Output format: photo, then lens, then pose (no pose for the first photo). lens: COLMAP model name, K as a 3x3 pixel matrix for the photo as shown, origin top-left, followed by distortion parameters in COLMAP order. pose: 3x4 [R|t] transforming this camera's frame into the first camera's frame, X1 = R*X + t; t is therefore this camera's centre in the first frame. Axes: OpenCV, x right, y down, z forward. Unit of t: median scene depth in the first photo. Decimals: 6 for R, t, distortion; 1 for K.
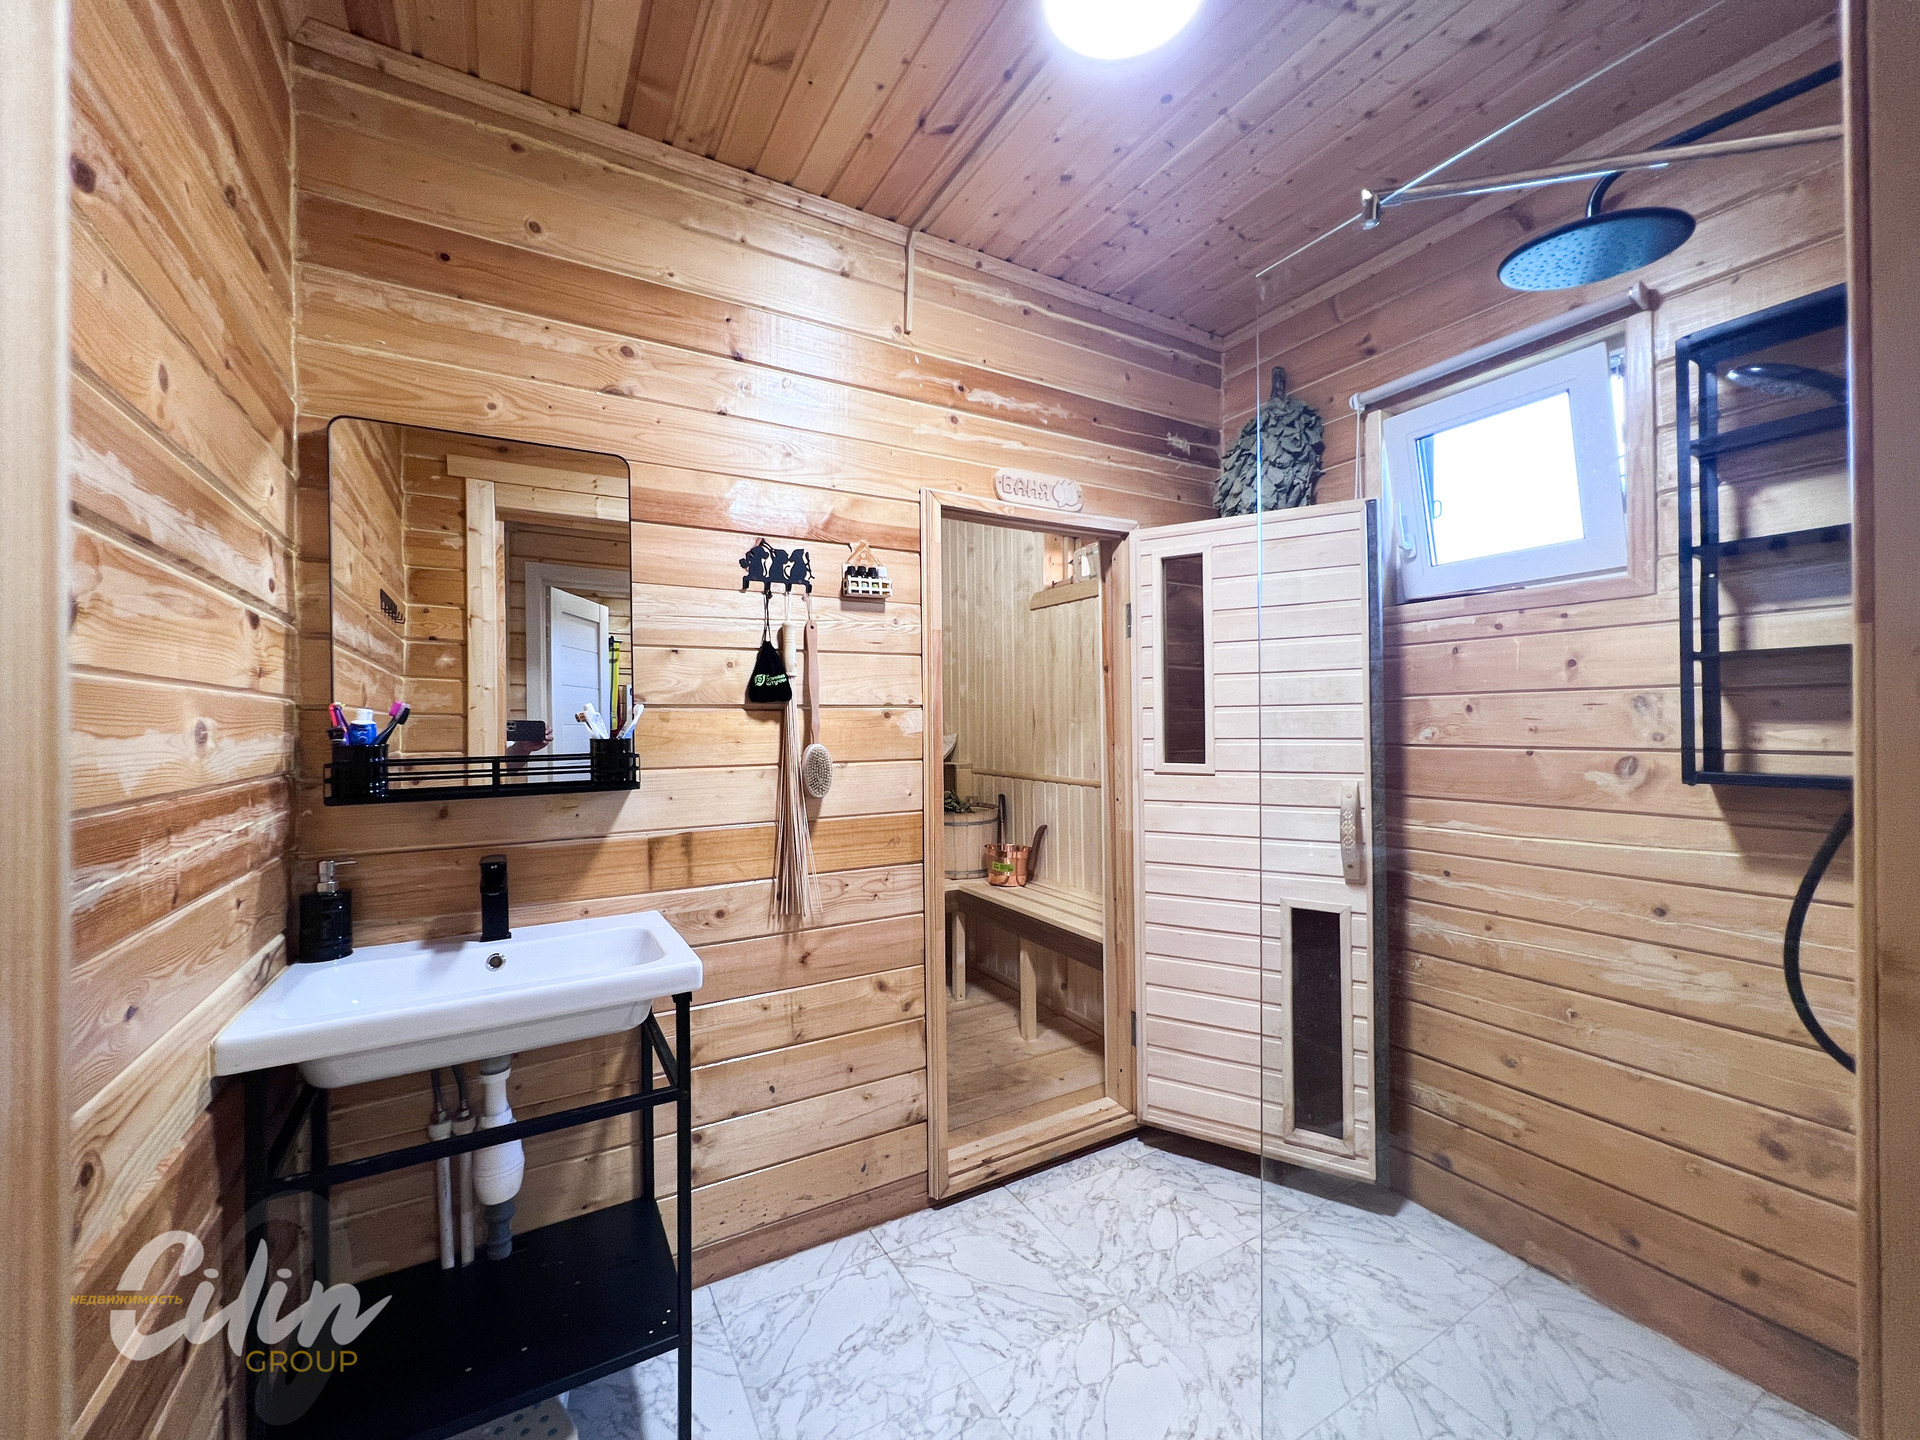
lens RADIAL K [[771.2, 0, 953.5], [0, 771.2, 721.6], [0, 0, 1]] dist [-0.000568, 0.000583]
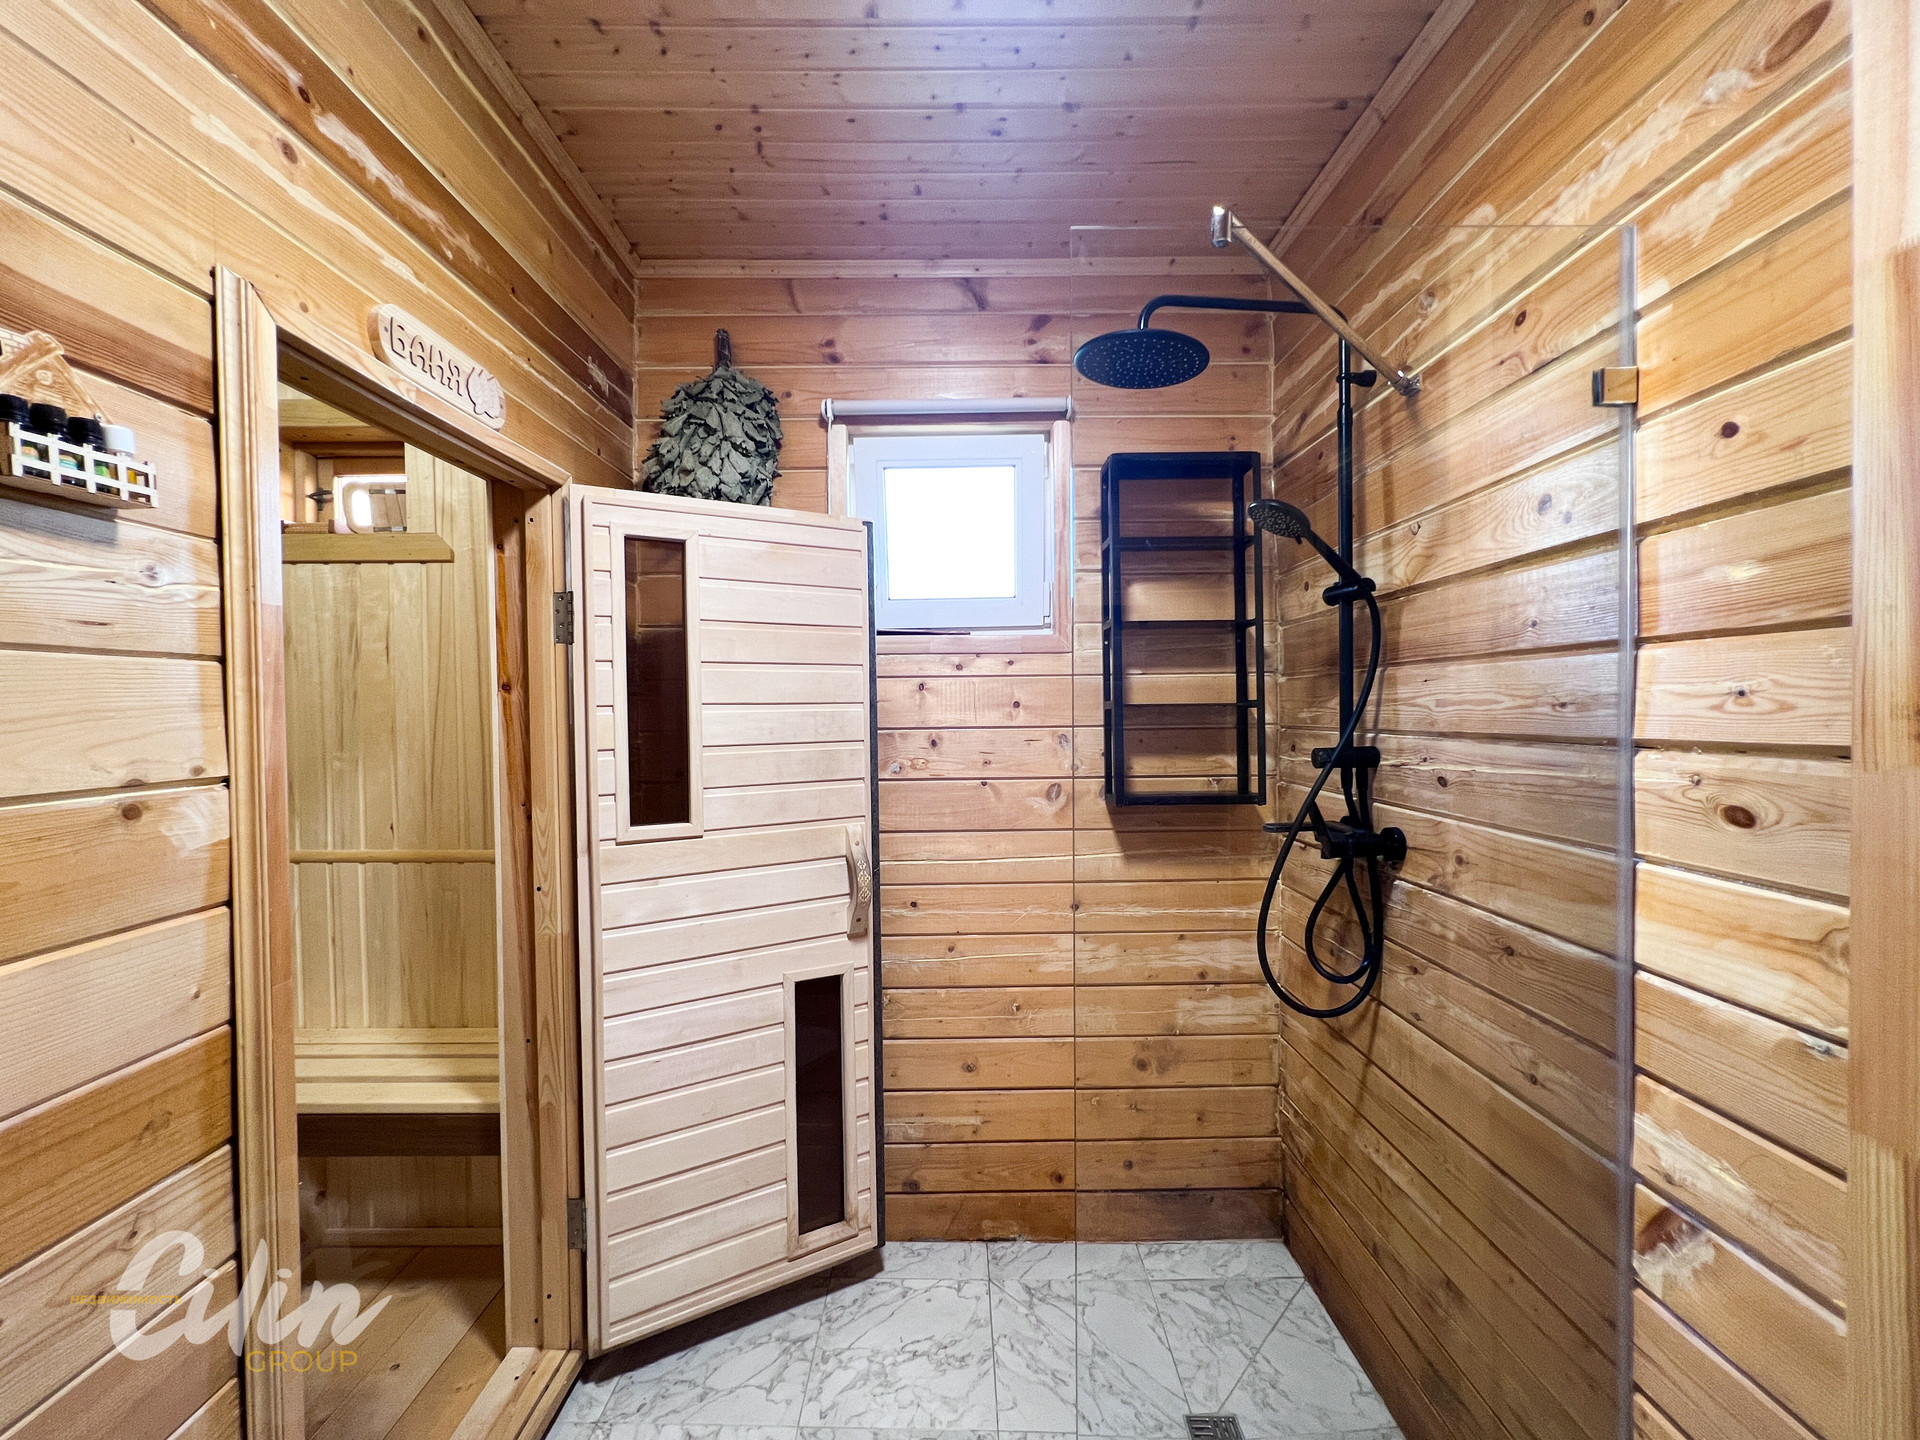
lens RADIAL K [[771.2, 0, 953.5], [0, 771.2, 721.6], [0, 0, 1]] dist [-0.000568, 0.000583]
pose [[0.499755, -0.011649, 0.866089, -0.204989], [0.004704, 0.999931, 0.010734, -0.053234], [-0.866154, -0.001290, 0.499775, 0.424263]]
